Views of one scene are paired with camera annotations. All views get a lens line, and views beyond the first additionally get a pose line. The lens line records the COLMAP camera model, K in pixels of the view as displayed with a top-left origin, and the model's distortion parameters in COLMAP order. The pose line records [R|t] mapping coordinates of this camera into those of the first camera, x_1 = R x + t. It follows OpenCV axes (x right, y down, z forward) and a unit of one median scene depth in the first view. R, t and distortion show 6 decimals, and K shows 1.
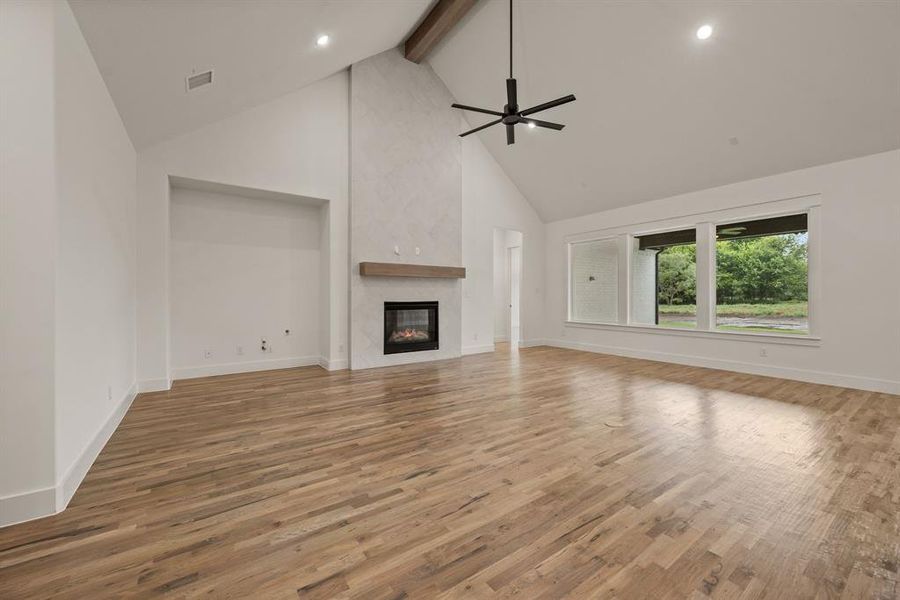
lens RADIAL K [[357.3, 0, 451.3], [0, 357.3, 297.6], [0, 0, 1]] dist [-0.002403, 0.001572]
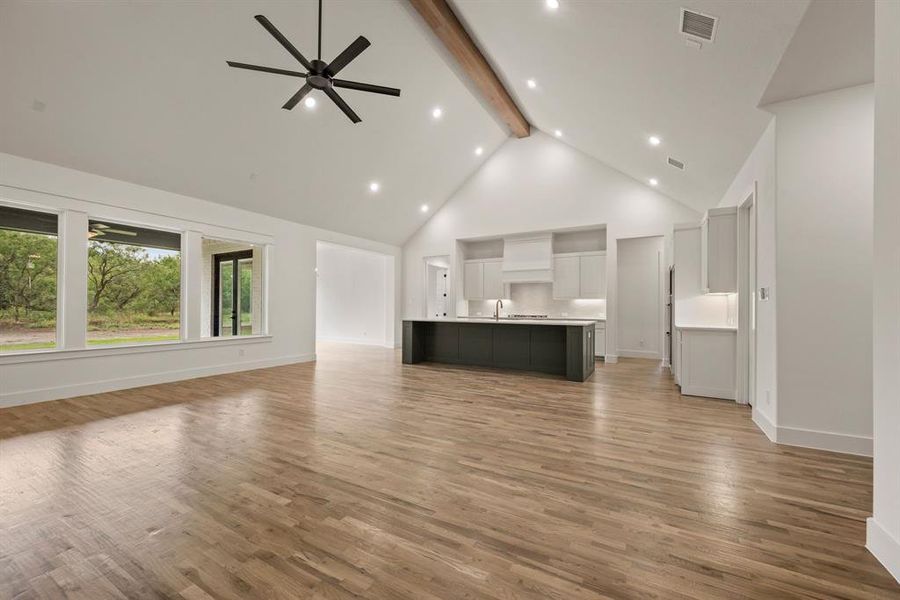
lens RADIAL K [[357.3, 0, 454.8], [0, 357.3, 305.0], [0, 0, 1]] dist [-0.002403, 0.001572]
pose [[-0.436547, 0.006918, 0.899655, -0.695575], [-0.002650, 0.999956, -0.008975, -0.000661], [-0.899678, -0.006302, -0.436509, 1.118634]]
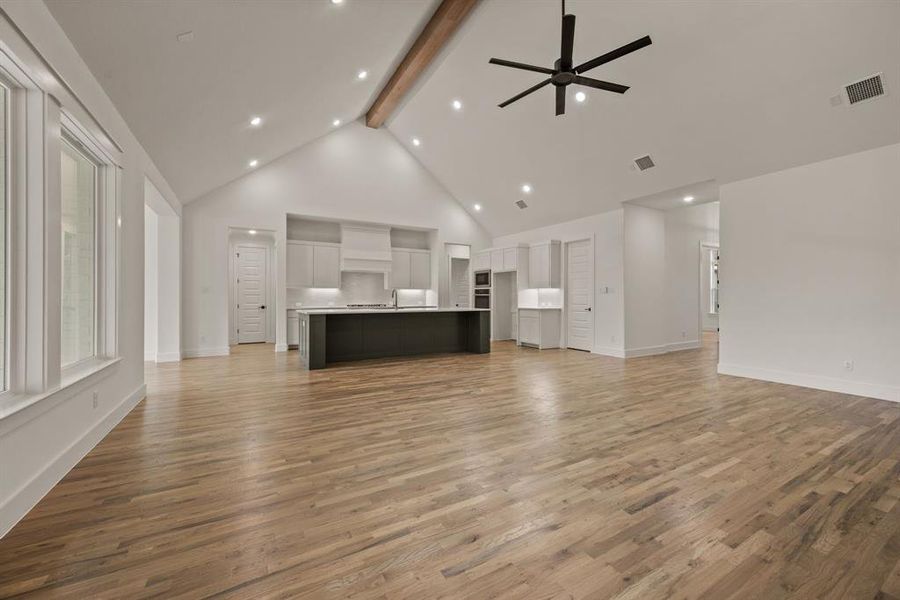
lens RADIAL K [[357.3, 0, 451.1], [0, 357.3, 297.5], [0, 0, 1]] dist [-0.002403, 0.001572]
pose [[-0.996313, 0.001911, 0.085771, 0.370540], [0.002124, 0.999995, 0.002399, -0.006937], [-0.085766, 0.002572, -0.996312, 1.913023]]
